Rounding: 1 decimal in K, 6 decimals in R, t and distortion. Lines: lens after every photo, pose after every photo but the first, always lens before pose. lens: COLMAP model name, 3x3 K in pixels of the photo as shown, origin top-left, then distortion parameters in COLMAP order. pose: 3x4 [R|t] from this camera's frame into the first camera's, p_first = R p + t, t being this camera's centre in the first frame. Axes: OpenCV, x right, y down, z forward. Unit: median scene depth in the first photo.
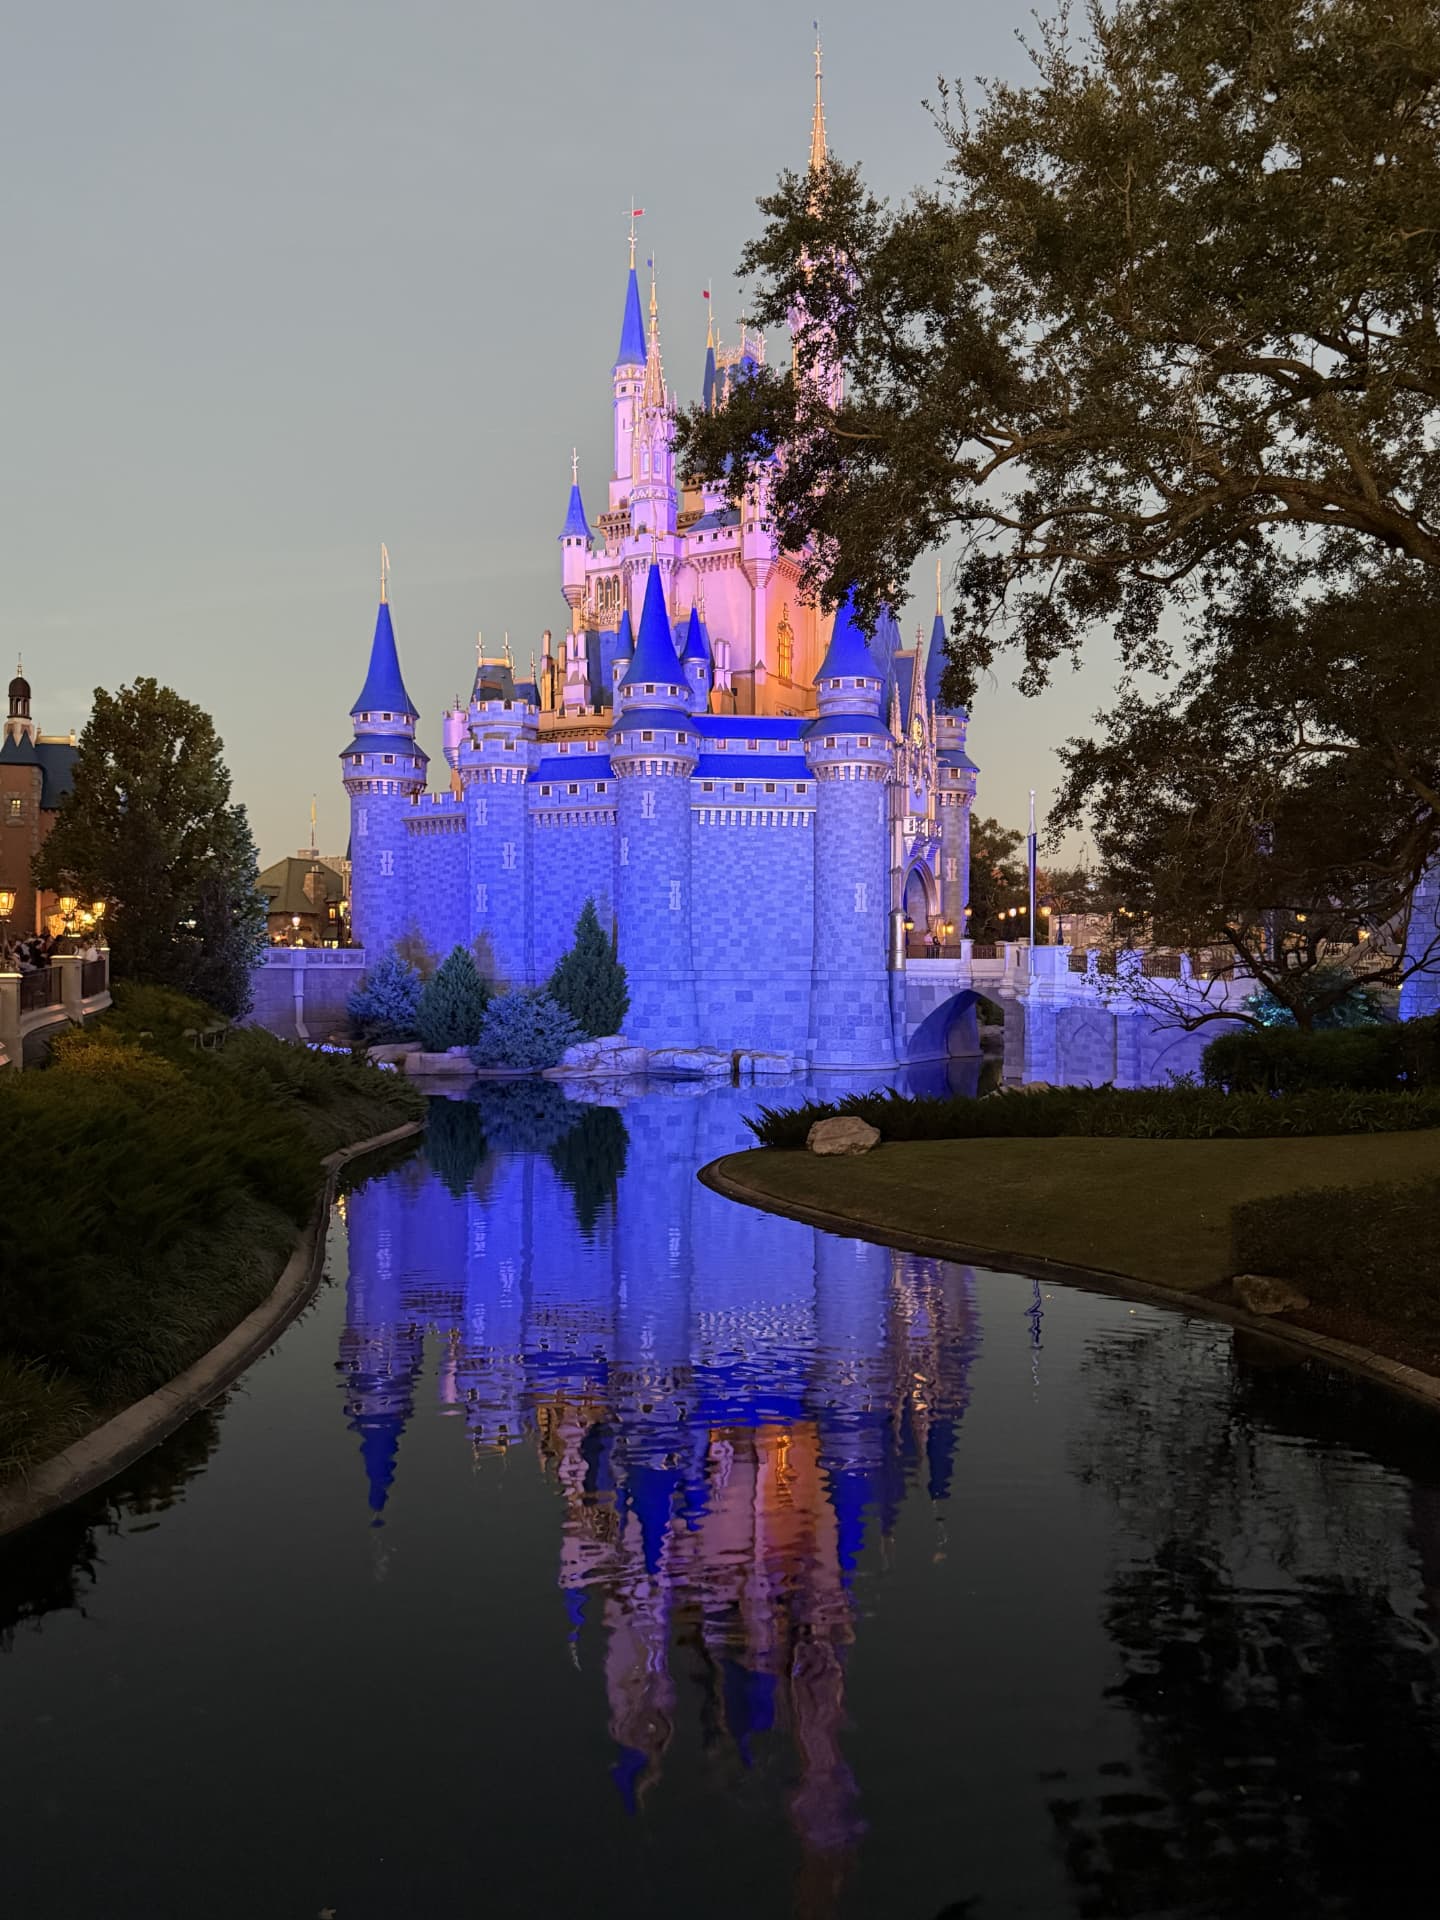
lens RADIAL K [[954.3, 0, 718.8], [0, 954.3, 1006.3], [0, 0, 1]] dist [-0.025469, -0.000367]
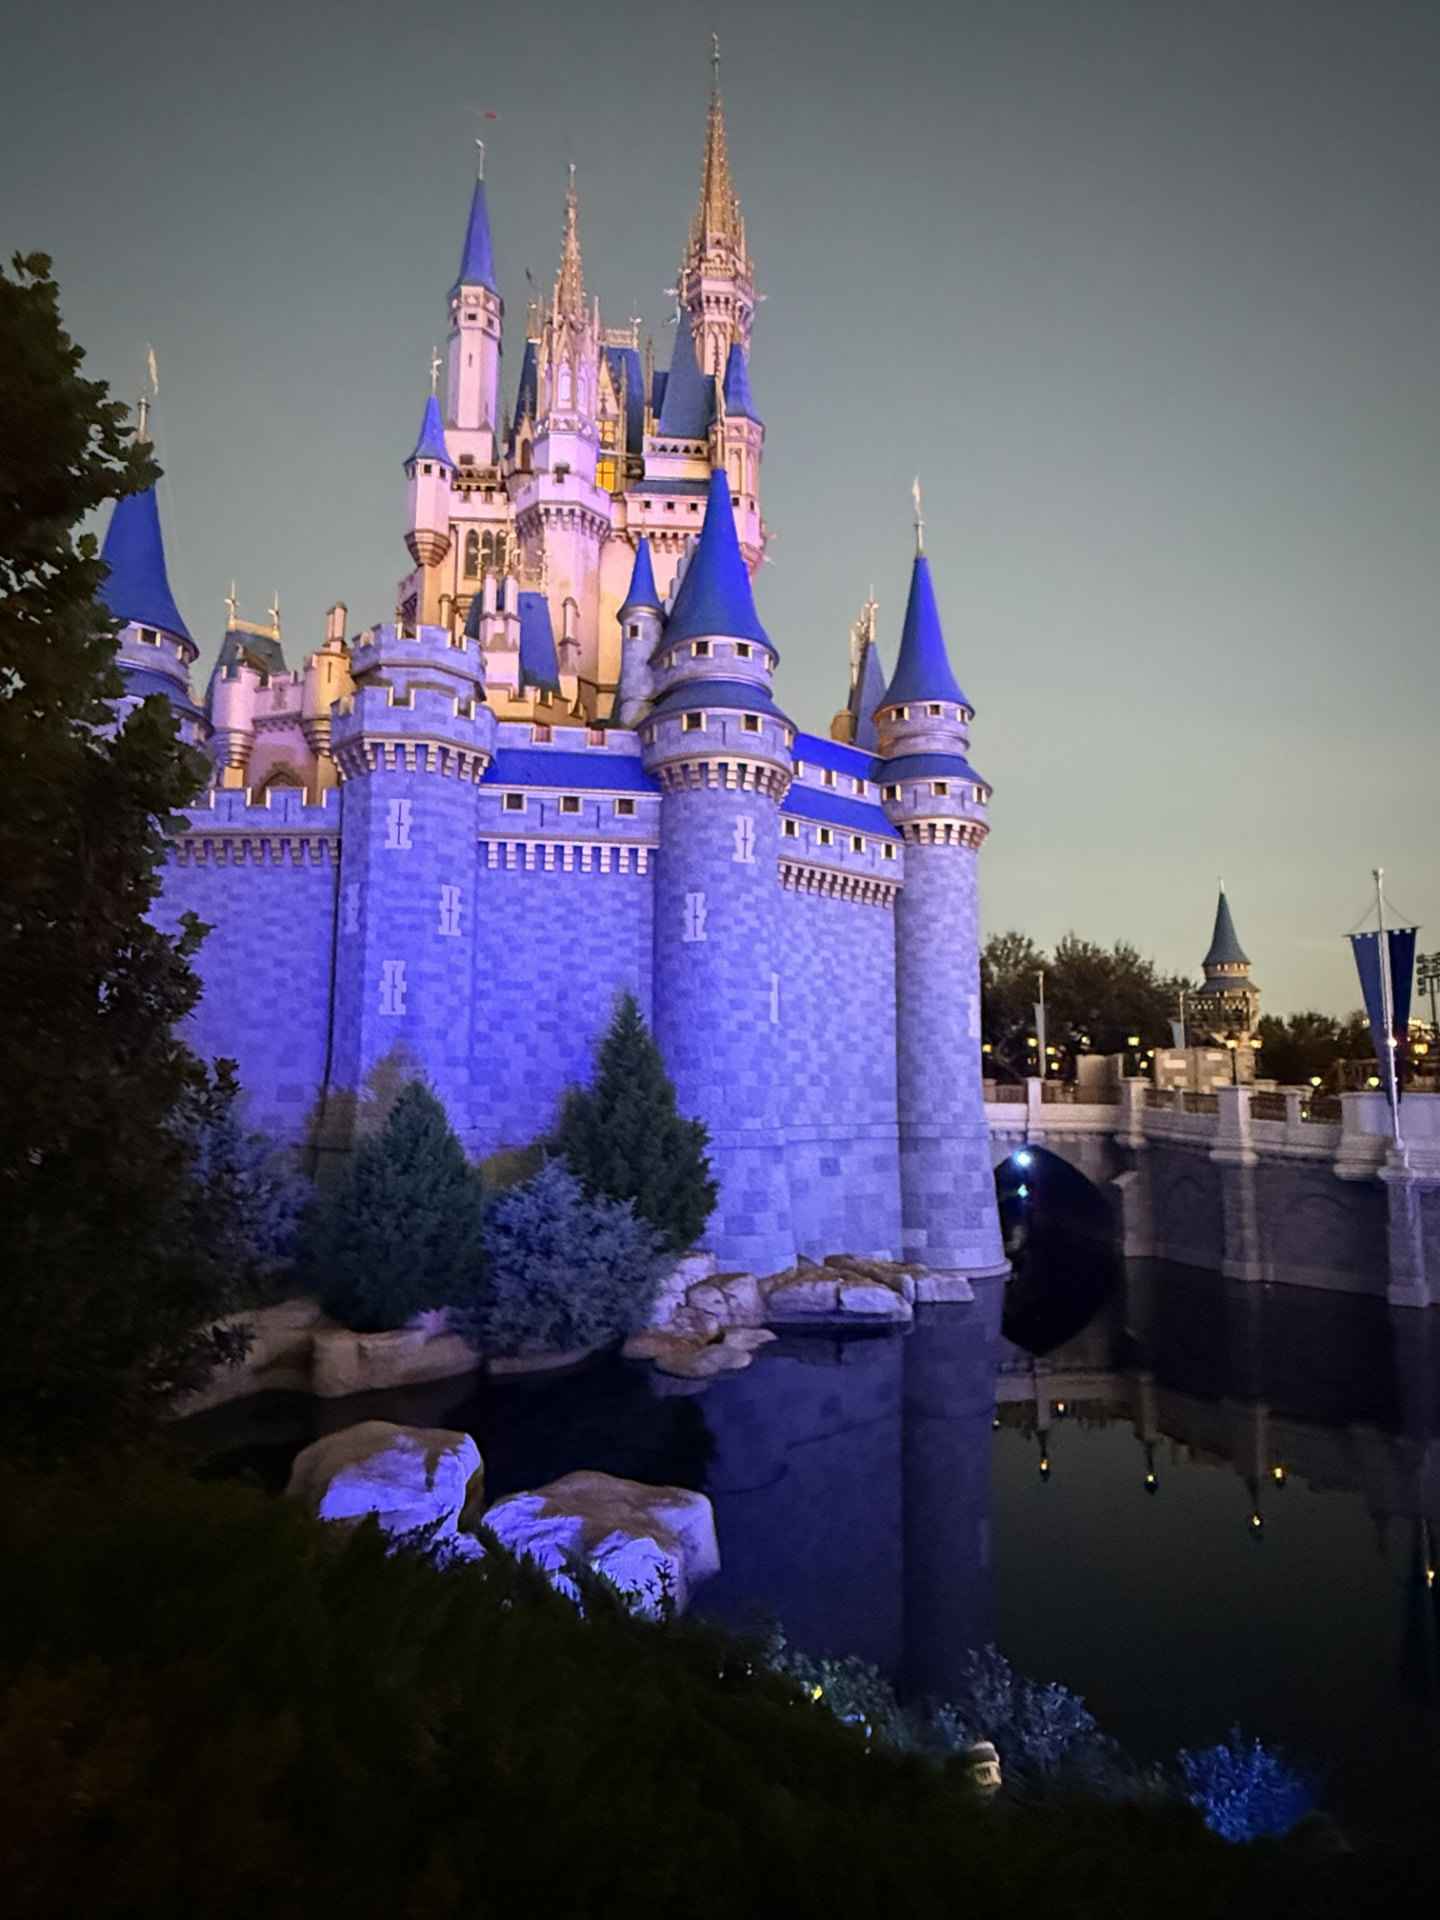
lens RADIAL K [[954.3, 0, 718.8], [0, 954.3, 1006.3], [0, 0, 1]] dist [-0.025469, -0.000367]
pose [[0.898587, 0.042690, 0.436714, -0.312600], [0.018412, 0.990712, -0.134727, -0.031793], [-0.438410, 0.129105, 0.889454, 0.471105]]
